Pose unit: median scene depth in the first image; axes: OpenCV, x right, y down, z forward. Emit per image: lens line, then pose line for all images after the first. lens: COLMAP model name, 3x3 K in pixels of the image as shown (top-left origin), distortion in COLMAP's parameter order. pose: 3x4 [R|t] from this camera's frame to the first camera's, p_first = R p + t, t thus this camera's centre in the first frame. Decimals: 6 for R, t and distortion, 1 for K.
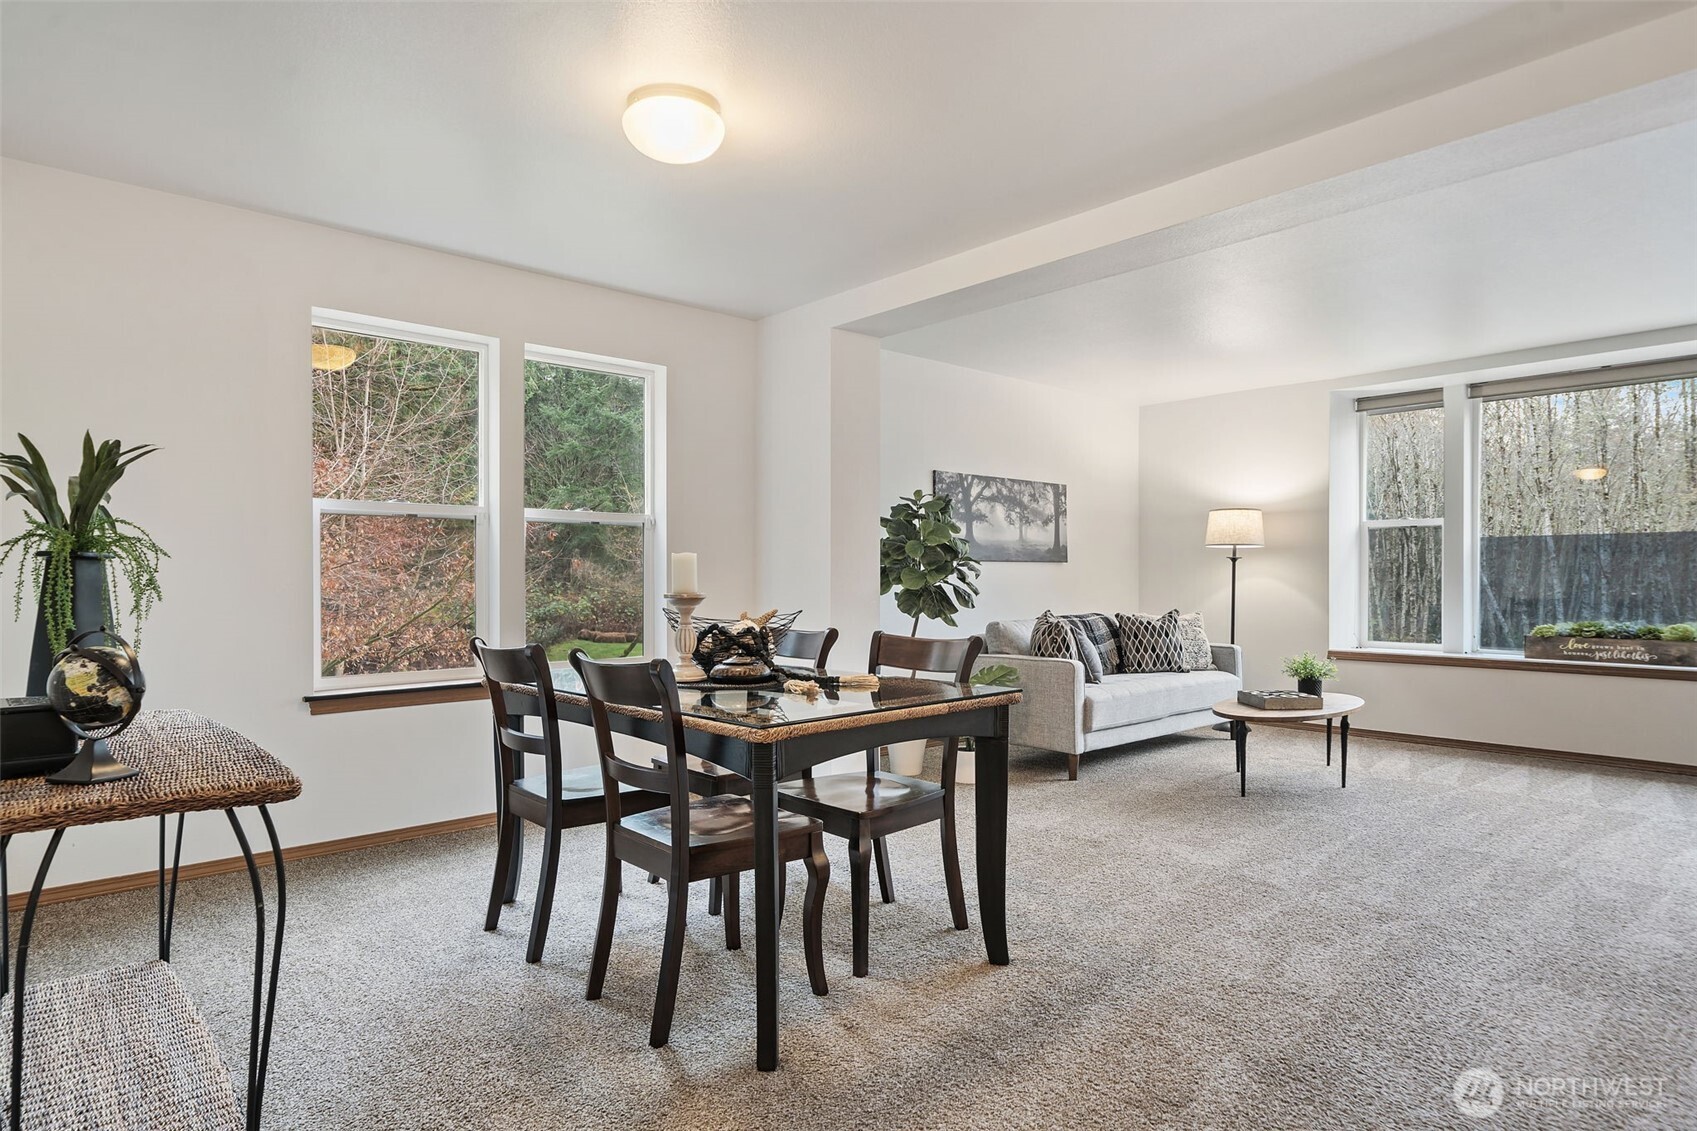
lens RADIAL K [[921.4, 0, 848.2], [0, 921.4, 589.0], [0, 0, 1]] dist [-0.001667, 0.001858]
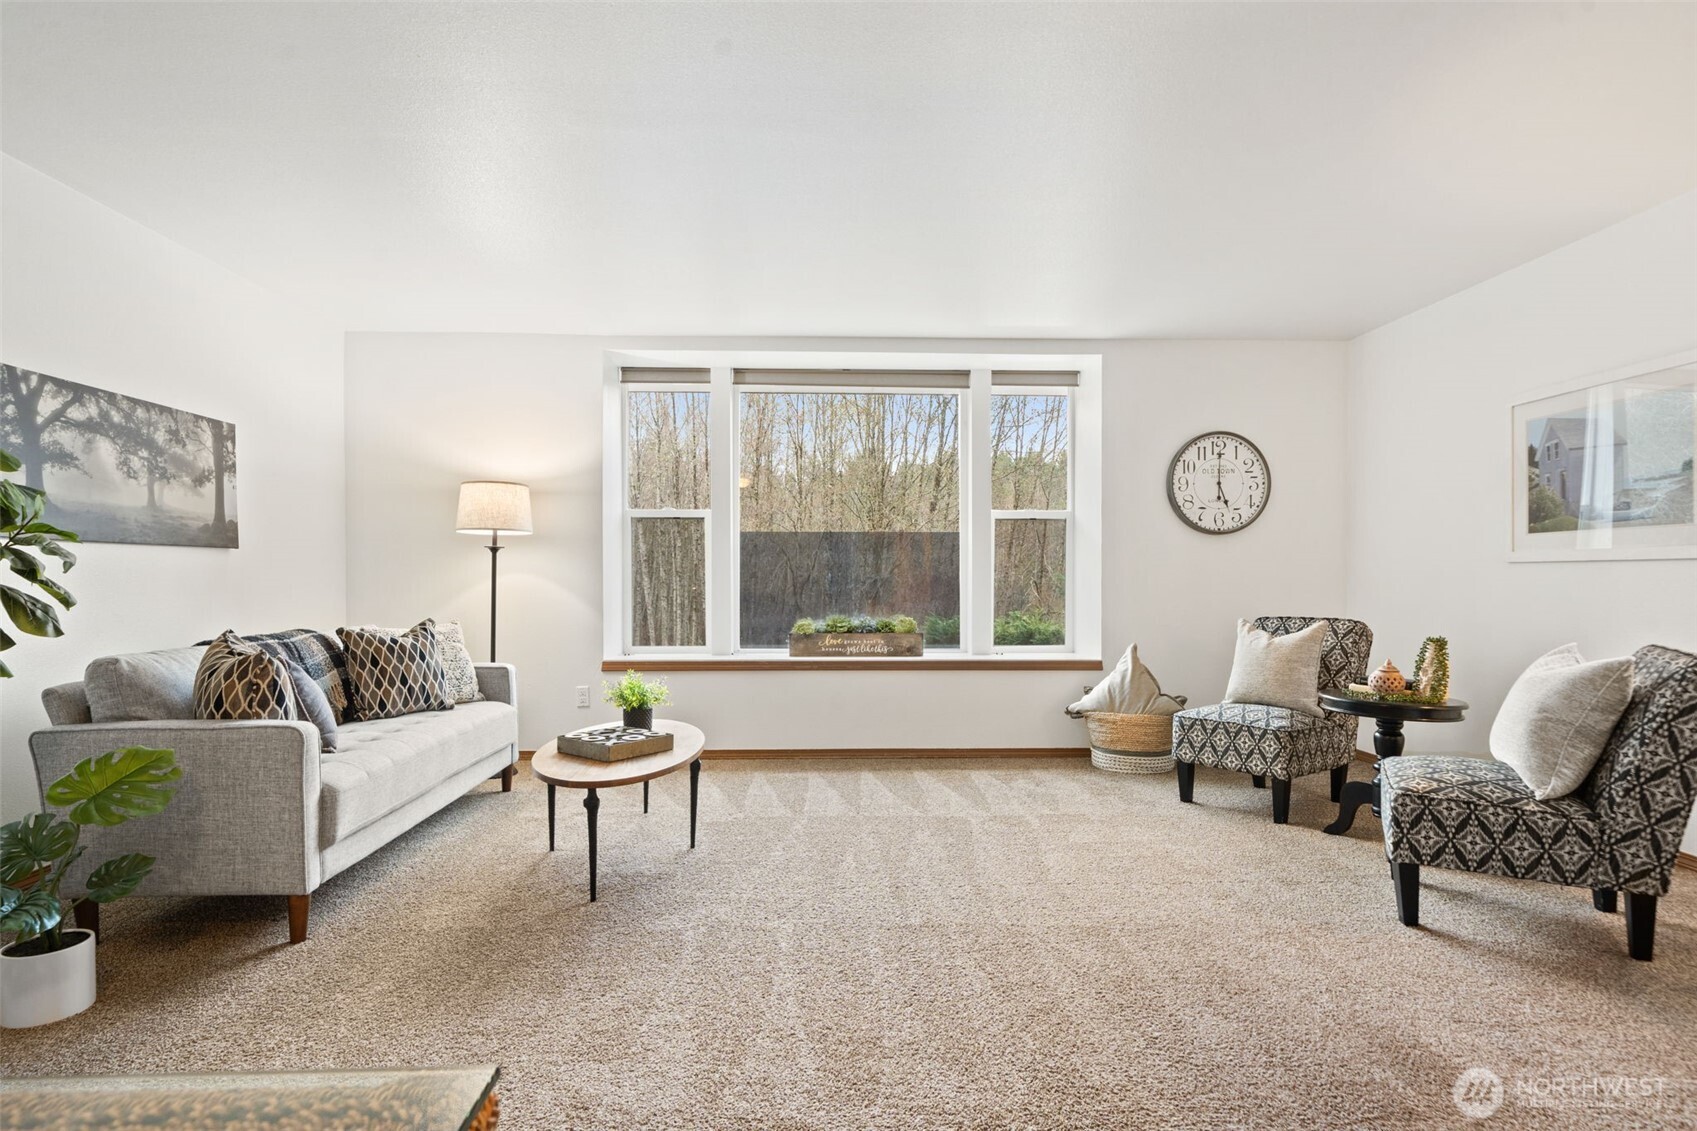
lens RADIAL K [[921.4, 0, 848.2], [0, 921.4, 589.0], [0, 0, 1]] dist [-0.001667, 0.001858]
pose [[0.646111, -0.009792, 0.763180, 0.031735], [0.008442, 0.999948, 0.005683, -0.001610], [-0.763196, 0.002771, 0.646161, 0.322408]]
